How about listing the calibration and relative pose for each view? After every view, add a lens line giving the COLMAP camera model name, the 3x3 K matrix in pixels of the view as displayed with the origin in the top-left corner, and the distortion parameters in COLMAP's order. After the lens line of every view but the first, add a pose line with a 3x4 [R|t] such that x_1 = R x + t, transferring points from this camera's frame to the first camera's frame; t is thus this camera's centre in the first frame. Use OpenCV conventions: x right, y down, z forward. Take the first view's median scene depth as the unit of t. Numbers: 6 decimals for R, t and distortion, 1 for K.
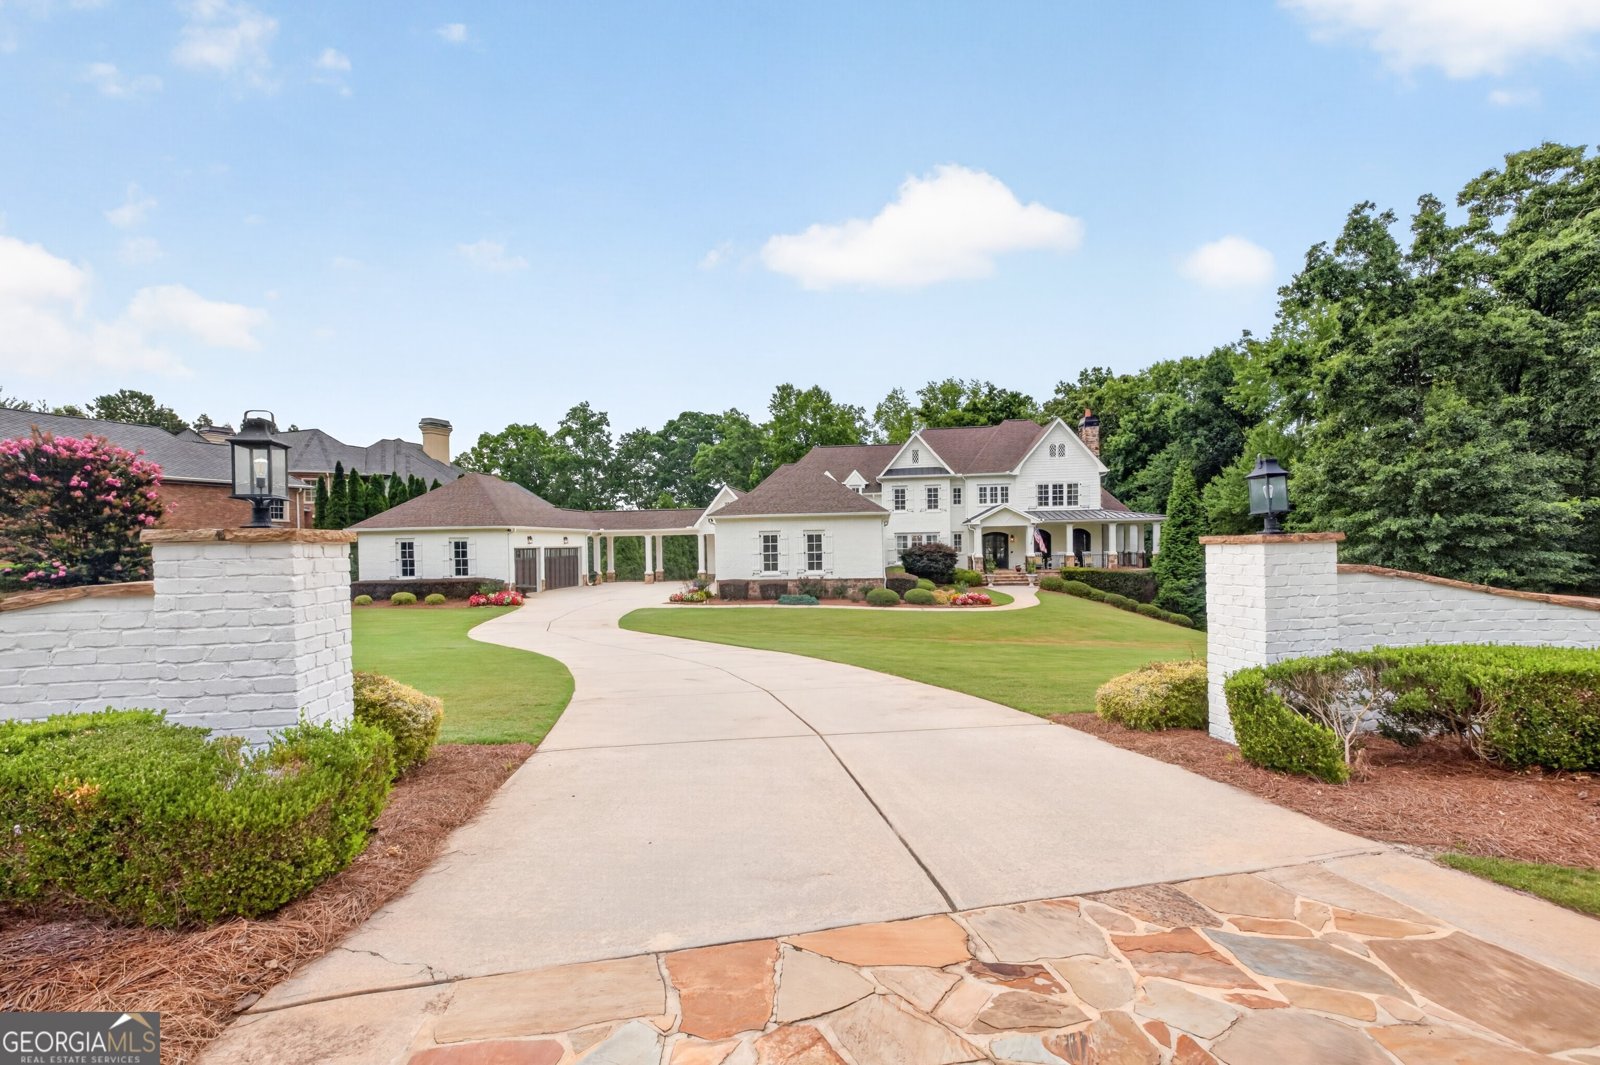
lens RADIAL K [[708.3, 0, 801.2], [0, 708.3, 552.8], [0, 0, 1]] dist [0.002553, -0.000404]
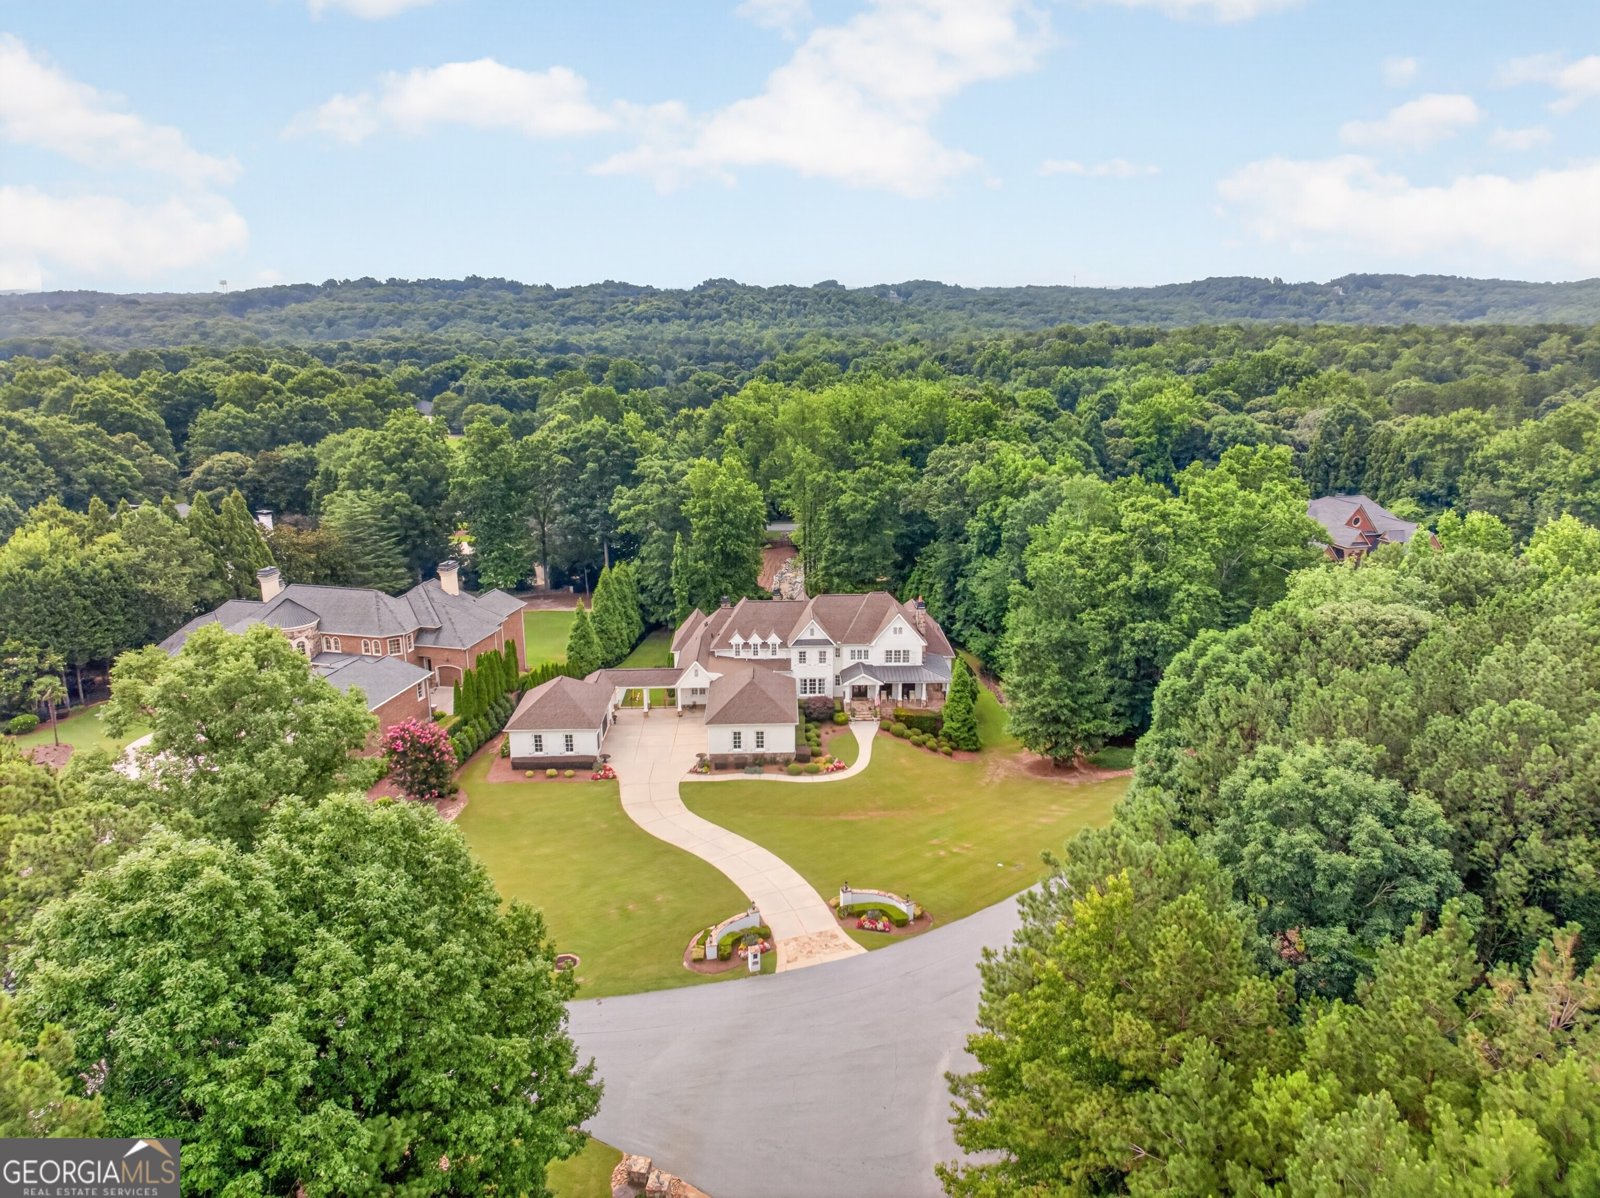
lens RADIAL K [[1085.1, 0, 800.0], [0, 1085.1, 599.0], [0, 0, 1]] dist [0.002496, -0.002926]
pose [[0.989857, -0.024224, 0.139985, -0.232061], [-0.013143, 0.965516, 0.260013, -0.954477], [-0.141456, -0.259216, 0.955404, -1.478030]]
